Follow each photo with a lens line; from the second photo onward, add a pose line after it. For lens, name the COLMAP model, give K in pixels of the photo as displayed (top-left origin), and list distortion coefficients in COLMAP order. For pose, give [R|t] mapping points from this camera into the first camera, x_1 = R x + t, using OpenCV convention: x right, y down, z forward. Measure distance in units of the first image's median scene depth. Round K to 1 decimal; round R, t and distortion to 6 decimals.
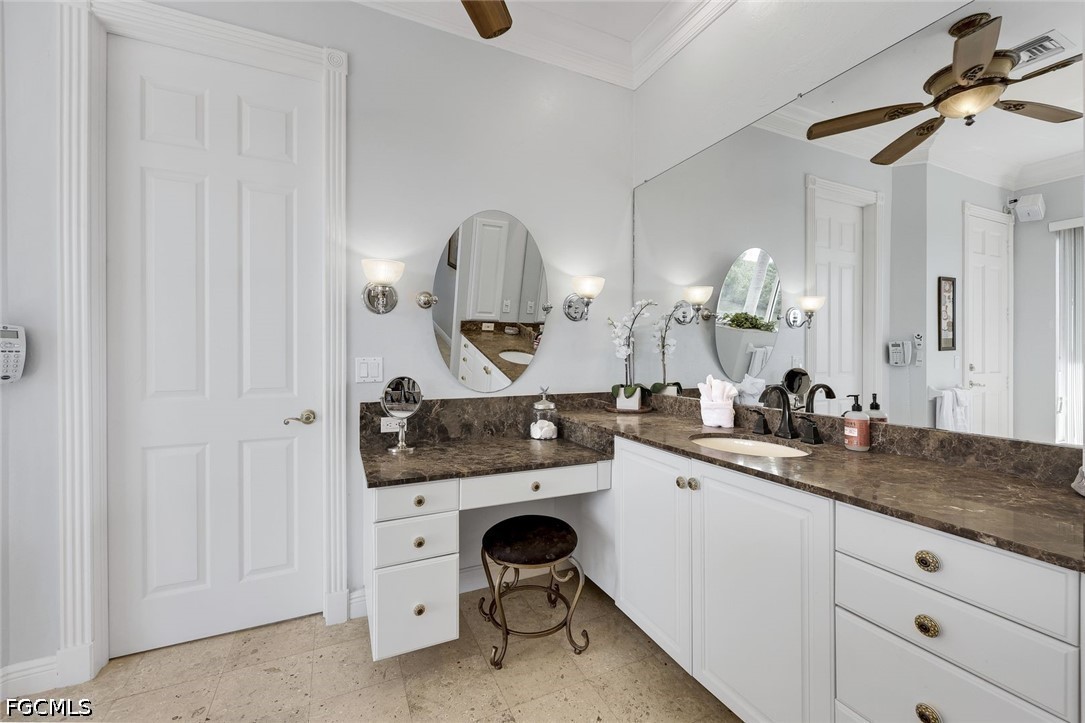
lens RADIAL K [[441.4, 0, 544.9], [0, 441.4, 351.7], [0, 0, 1]] dist [0.003074, -0.000810]
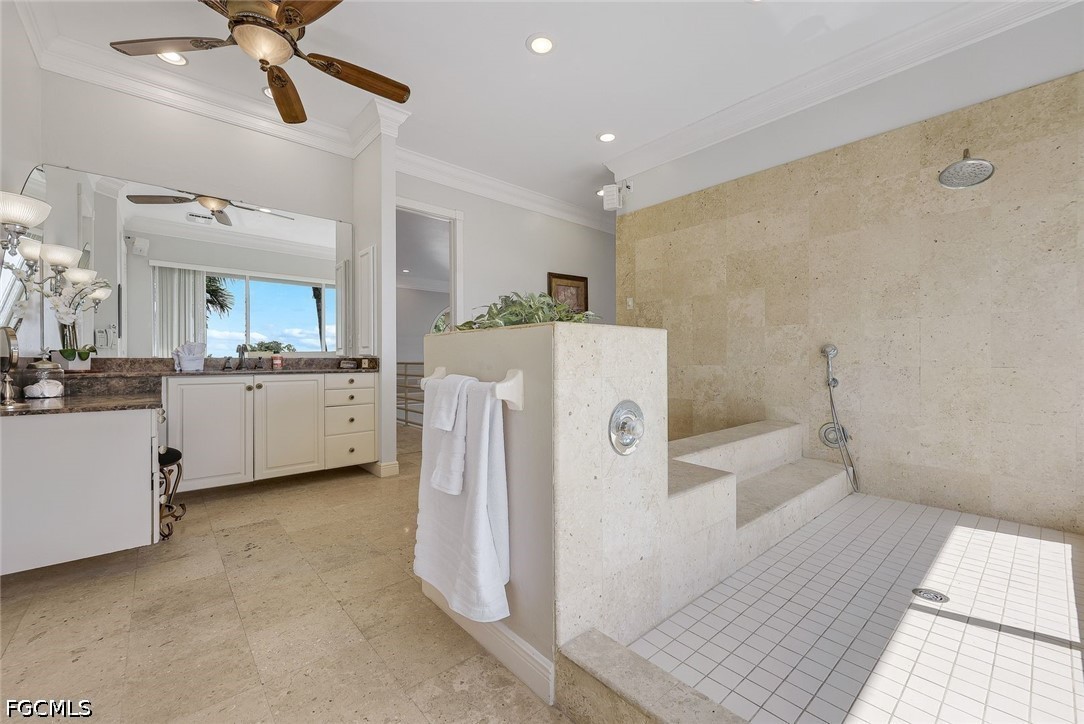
lens RADIAL K [[441.0, 0, 536.9], [0, 441.0, 360.0], [0, 0, 1]] dist [0.003074, -0.000810]
pose [[-0.266679, -0.003338, 0.963780, -1.283185], [0.001814, 0.999990, 0.003965, 0.105783], [-0.963784, 0.002806, -0.266671, 0.176840]]
